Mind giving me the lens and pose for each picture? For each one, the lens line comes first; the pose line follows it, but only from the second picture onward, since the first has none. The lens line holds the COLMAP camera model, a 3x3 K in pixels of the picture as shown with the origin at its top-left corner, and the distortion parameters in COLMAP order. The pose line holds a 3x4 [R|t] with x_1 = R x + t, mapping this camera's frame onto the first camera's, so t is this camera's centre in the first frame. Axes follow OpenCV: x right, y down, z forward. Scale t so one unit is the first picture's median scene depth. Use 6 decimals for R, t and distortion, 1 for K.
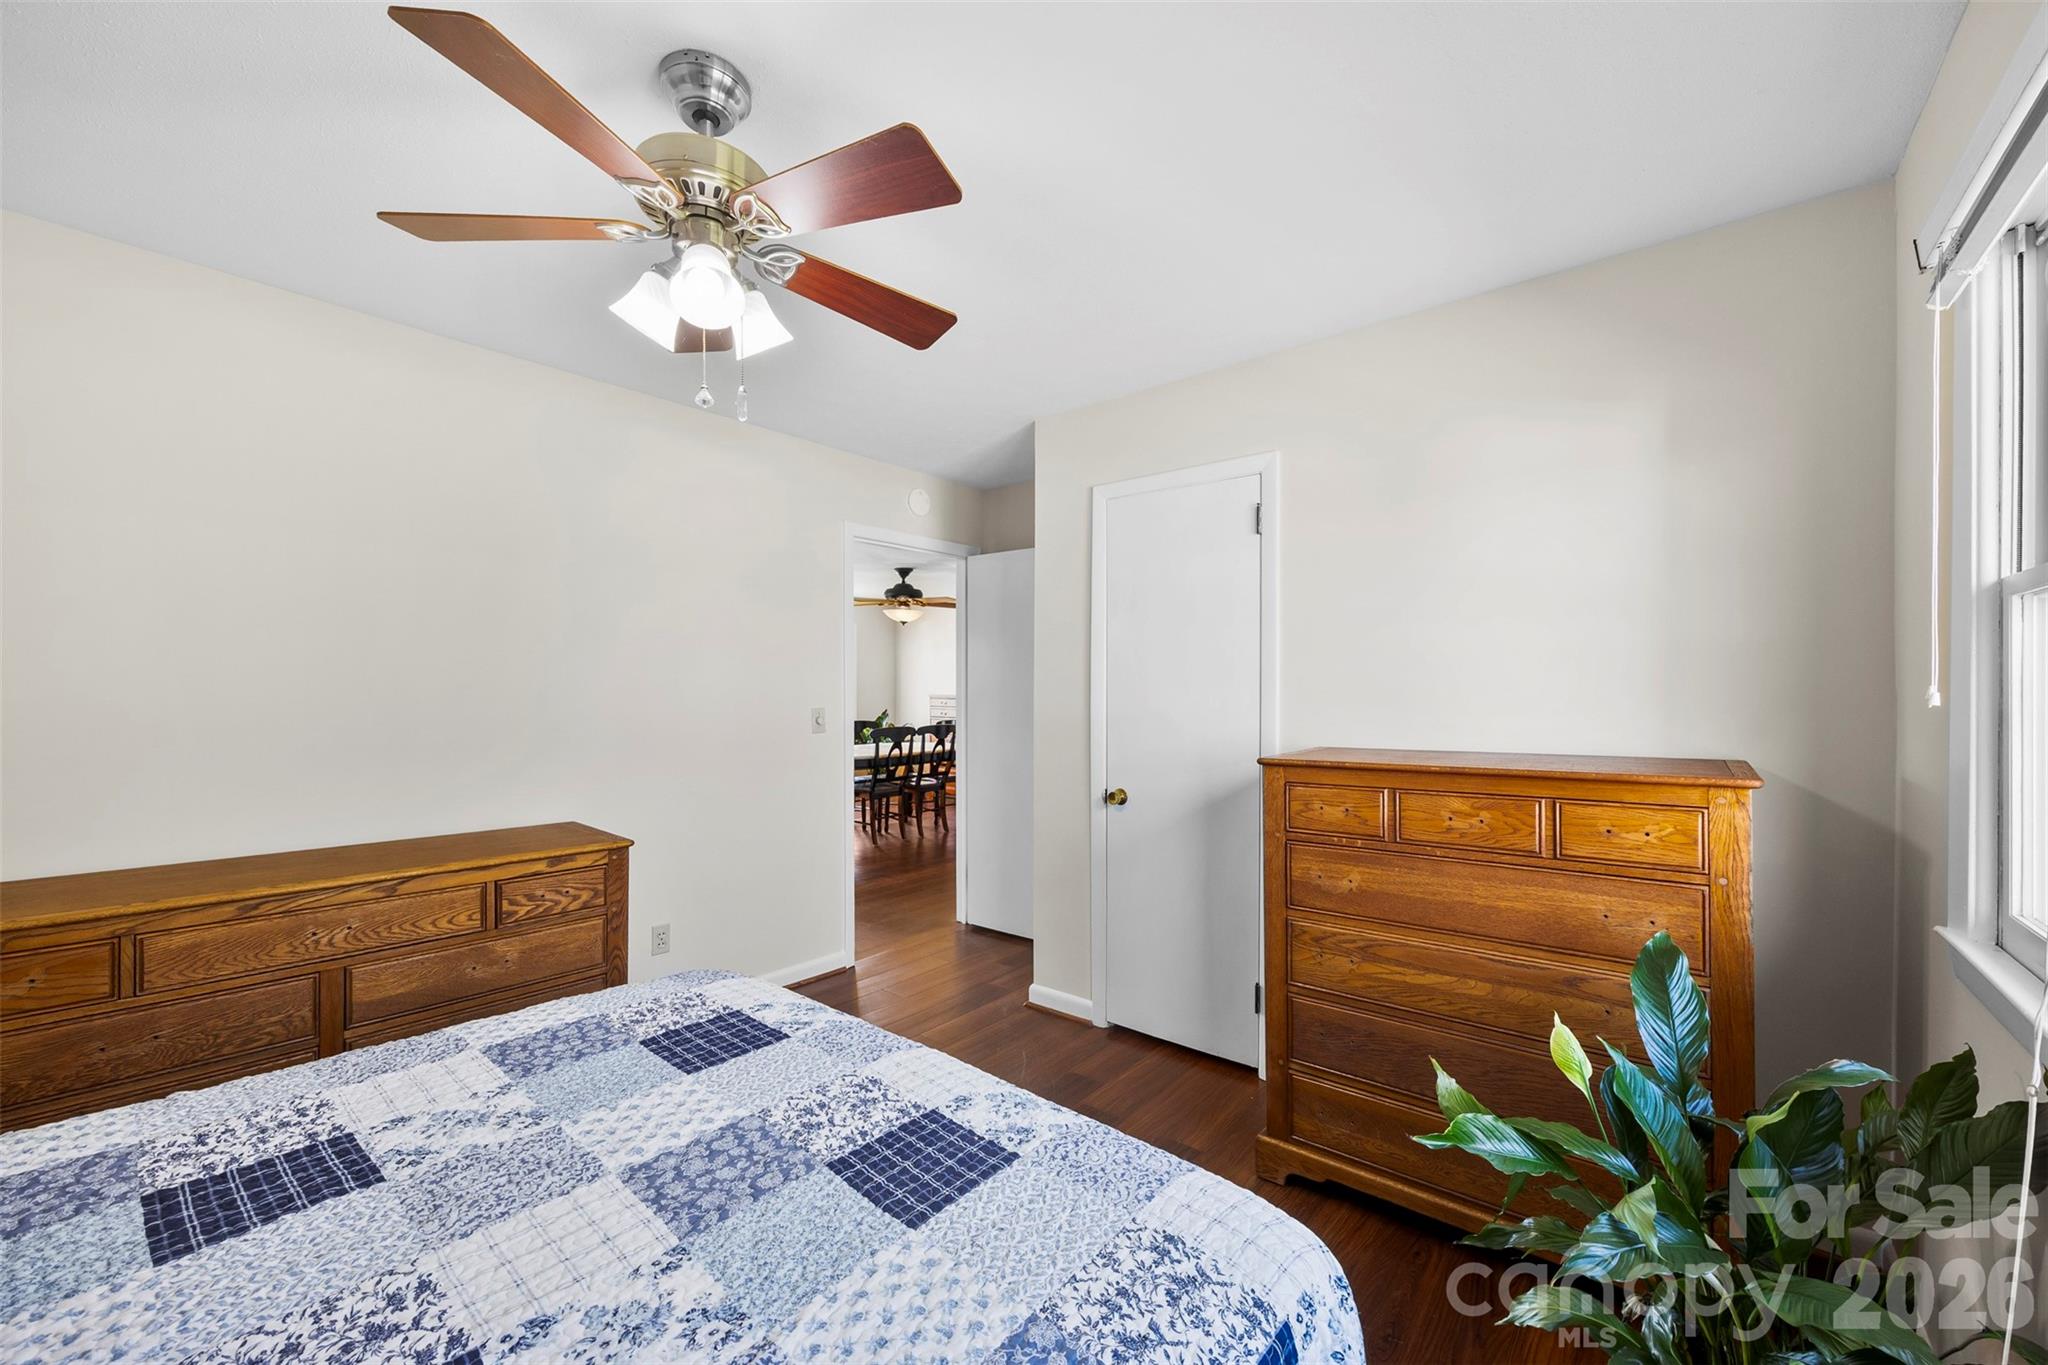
lens RADIAL K [[795.3, 0, 1017.1], [0, 795.3, 695.4], [0, 0, 1]] dist [-0.001613, -0.000043]
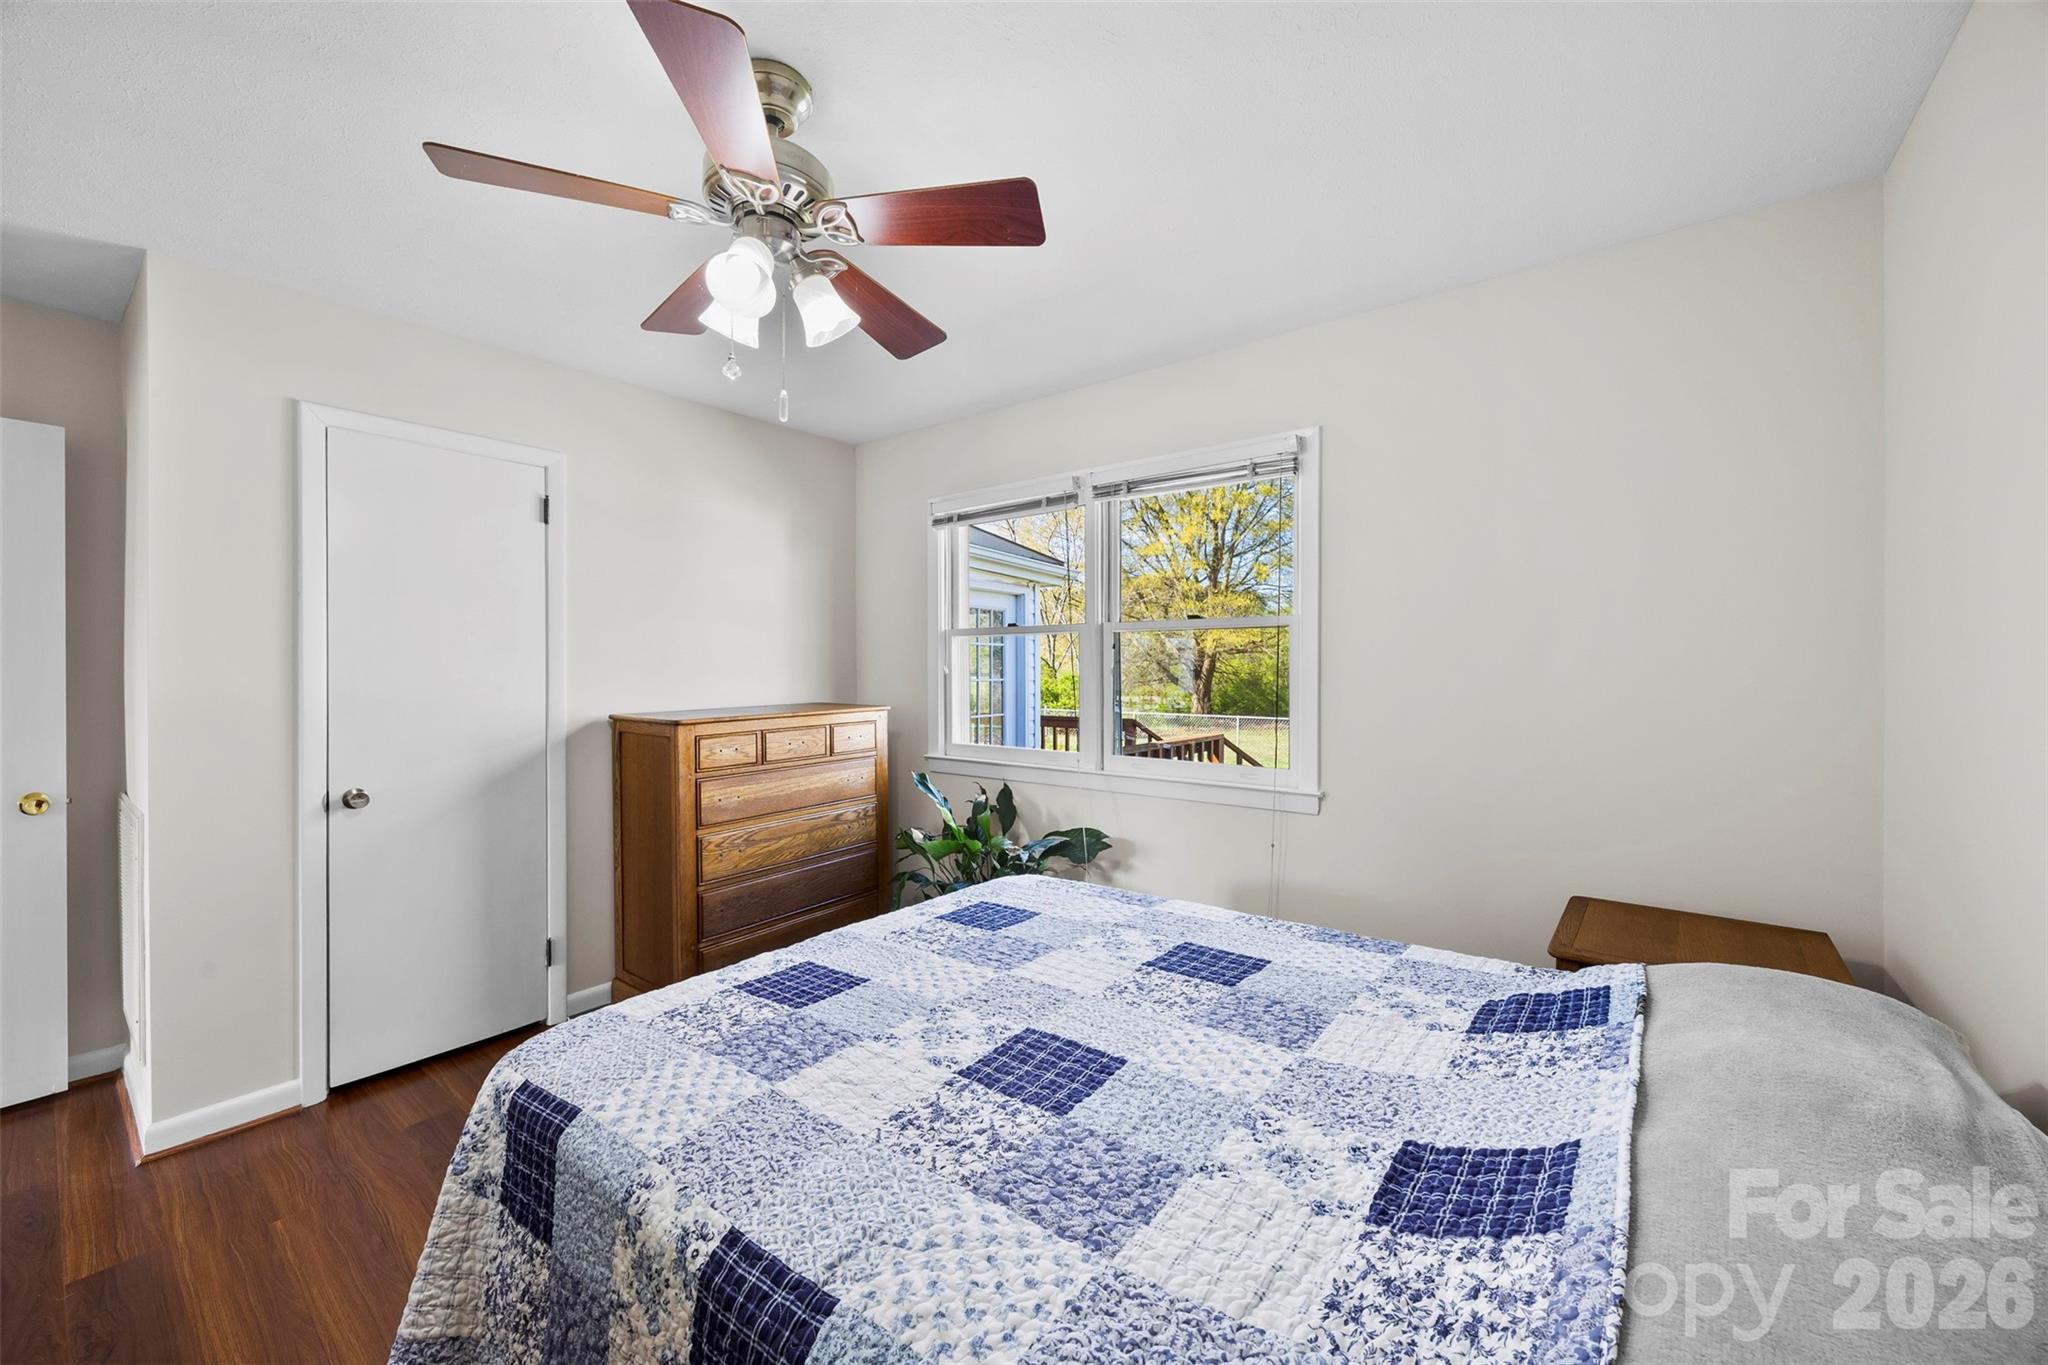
lens RADIAL K [[795.3, 0, 1024.1], [0, 795.3, 666.7], [0, 0, 1]] dist [-0.001613, -0.000043]
pose [[-0.042099, -0.001399, 0.999112, -1.648126], [0.007187, 0.999973, 0.001703, -0.009939], [-0.999088, 0.007252, -0.042088, 0.807607]]
